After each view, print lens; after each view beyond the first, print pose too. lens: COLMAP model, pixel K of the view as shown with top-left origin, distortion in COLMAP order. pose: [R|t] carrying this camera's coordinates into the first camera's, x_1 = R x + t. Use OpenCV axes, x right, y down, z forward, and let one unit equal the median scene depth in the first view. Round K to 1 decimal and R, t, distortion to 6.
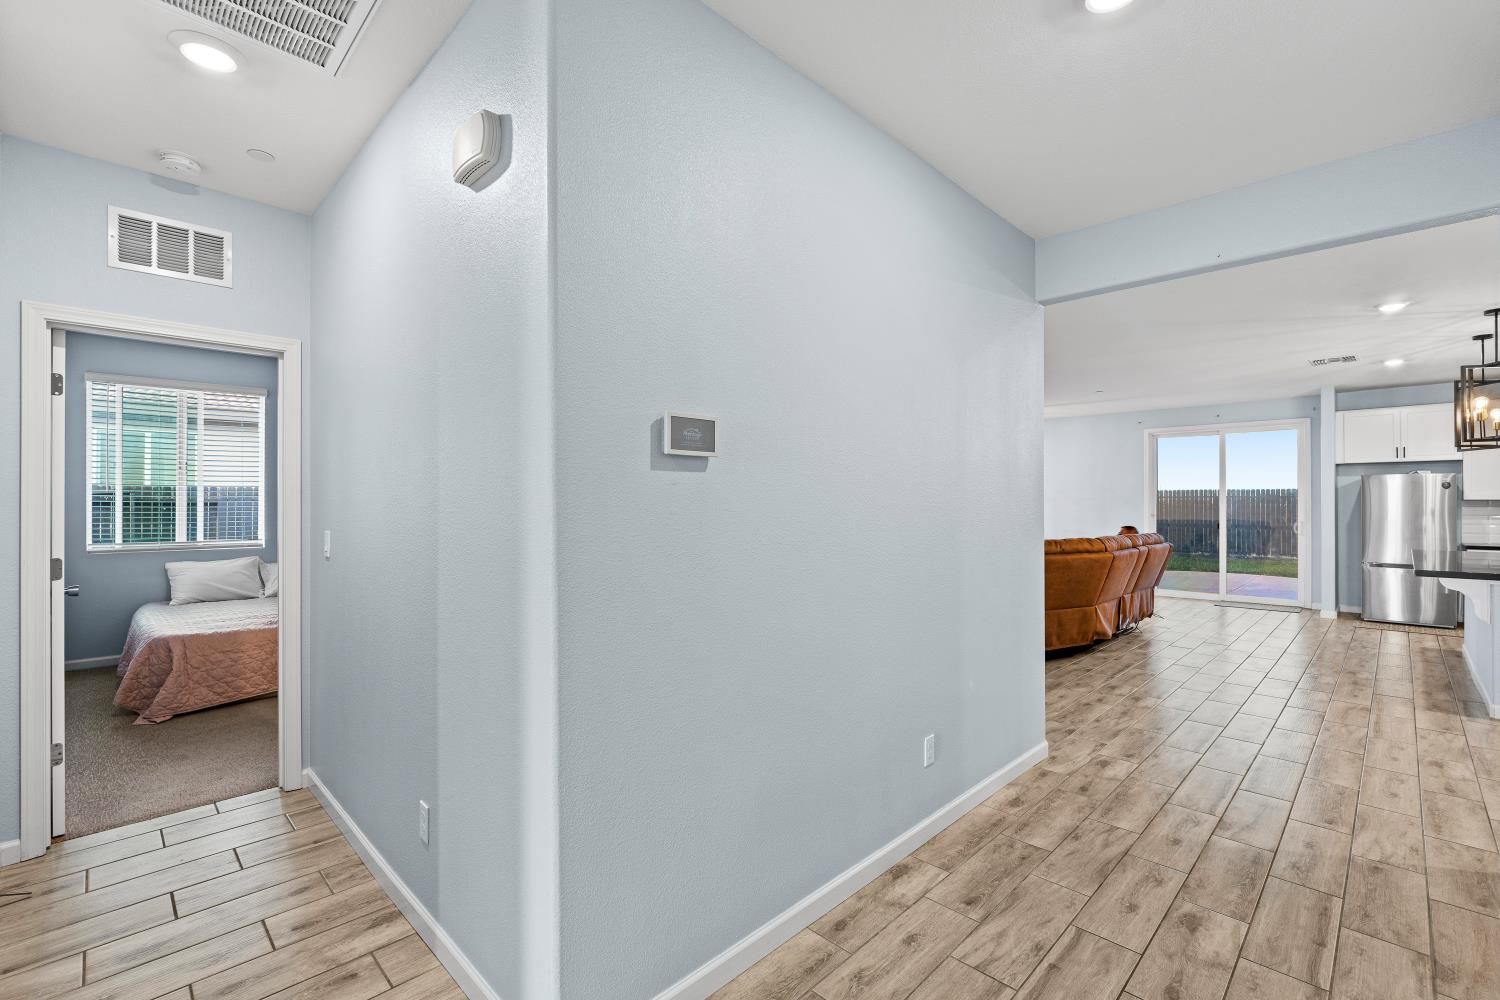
lens RADIAL K [[652.0, 0, 751.9], [0, 652.0, 500.0], [0, 0, 1]] dist [-0.007313, 0.000261]
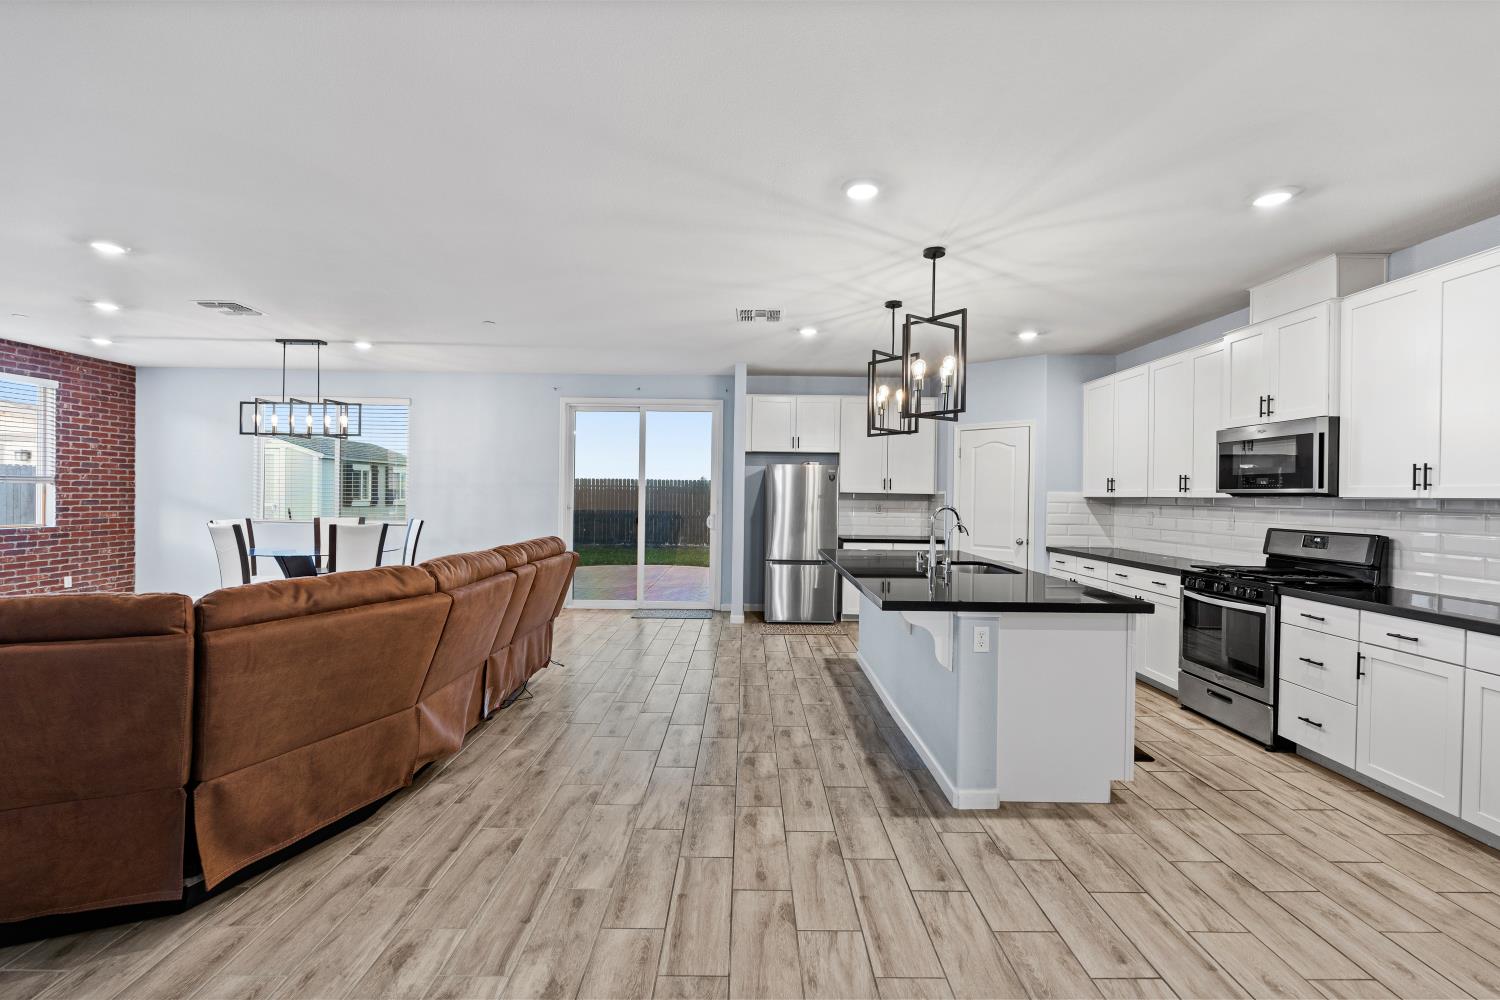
lens RADIAL K [[652.0, 0, 756.9], [0, 652.0, 496.8], [0, 0, 1]] dist [-0.007313, 0.000261]
pose [[0.697864, 0.006044, 0.716204, 0.257462], [-0.016818, 0.999827, 0.007950, -0.000022], [-0.716032, -0.017593, 0.697845, 0.349114]]
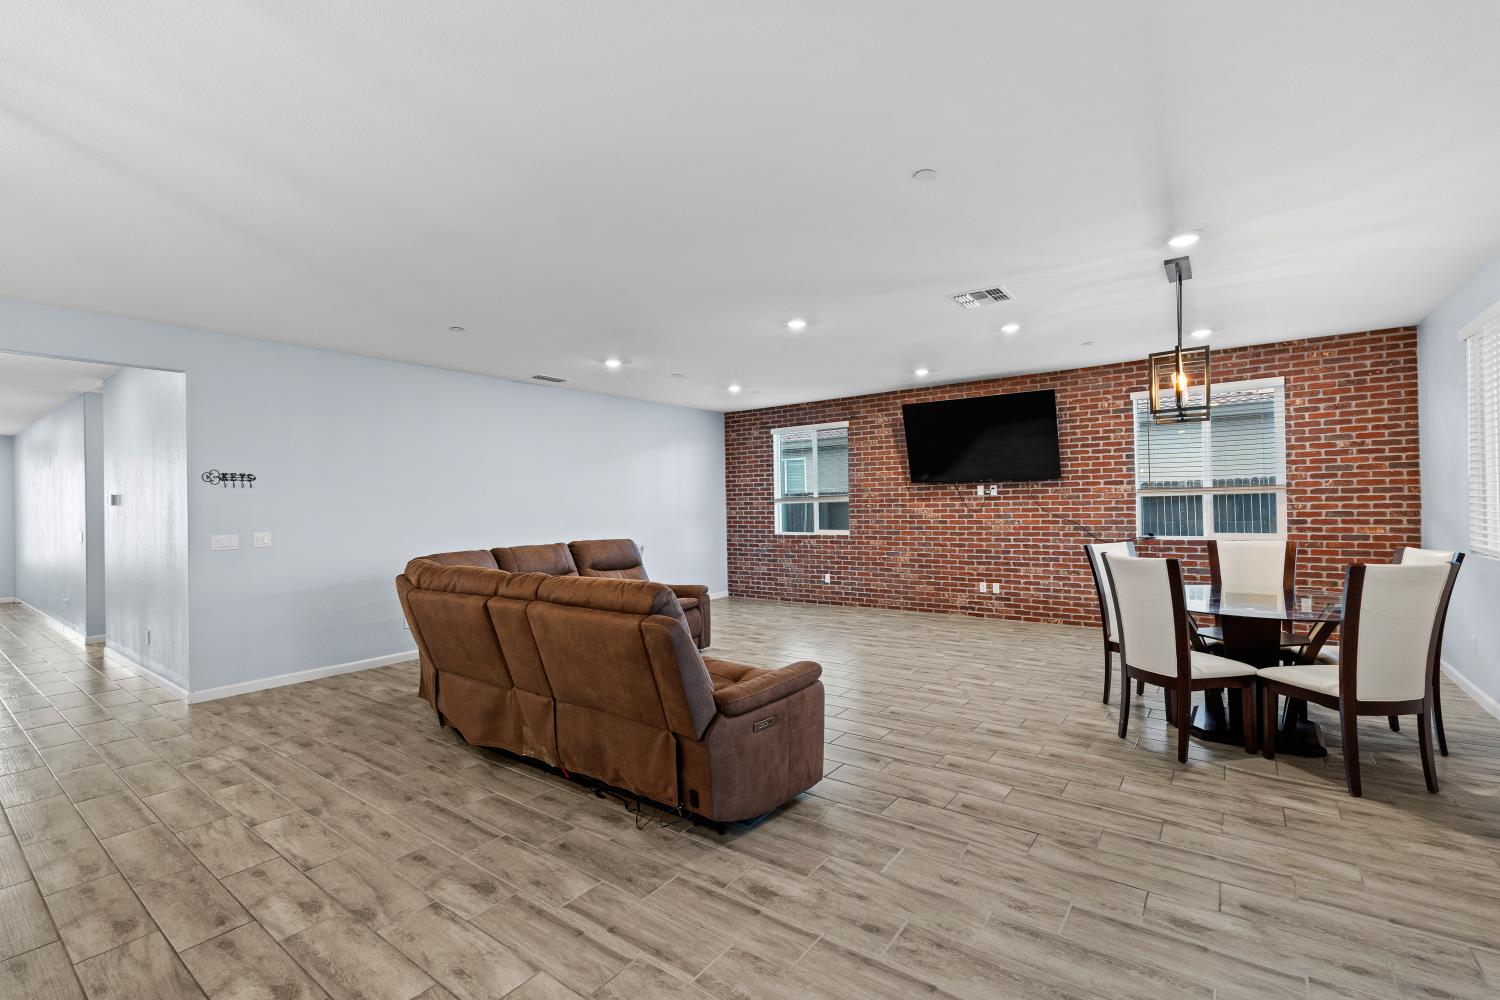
lens RADIAL K [[652.0, 0, 753.4], [0, 652.0, 505.9], [0, 0, 1]] dist [-0.007313, 0.000261]
pose [[0.149813, -0.000644, -0.988714, 0.869564], [0.024529, 0.999694, 0.003065, 0.002983], [0.988410, -0.024712, 0.149783, 0.871910]]
